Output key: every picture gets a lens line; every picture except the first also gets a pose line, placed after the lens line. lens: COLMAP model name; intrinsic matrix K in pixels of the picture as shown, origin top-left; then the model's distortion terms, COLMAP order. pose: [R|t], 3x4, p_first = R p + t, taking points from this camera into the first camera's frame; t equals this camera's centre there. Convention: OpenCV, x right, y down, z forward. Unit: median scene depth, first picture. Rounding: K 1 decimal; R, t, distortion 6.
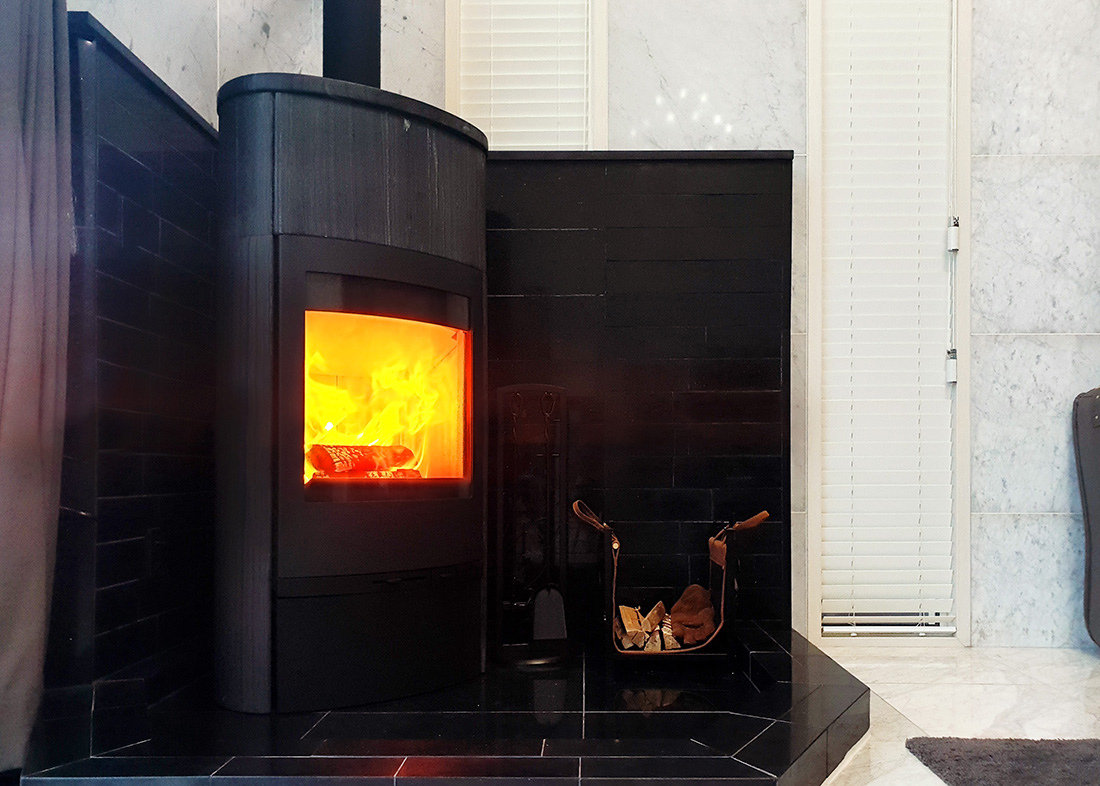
lens RADIAL K [[813.5, 0, 550.0], [0, 813.5, 393.0], [0, 0, 1]] dist [0.005100, 0.000879]
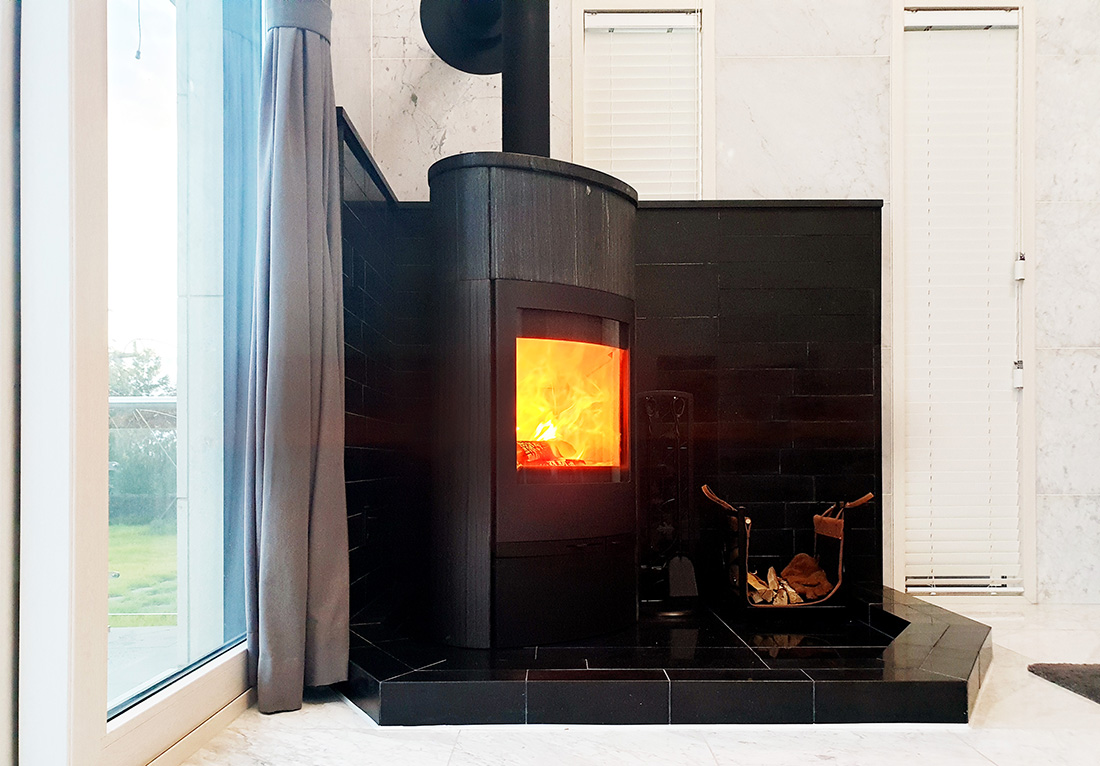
lens RADIAL K [[768.7, 0, 486.3], [0, 768.7, 385.8], [0, 0, 1]] dist [0.005059, 0.003790]
pose [[0.999049, -0.006166, -0.043160, -0.258068], [0.006234, 0.999980, 0.001450, -0.022814], [0.043150, -0.001718, 0.999067, -0.192771]]
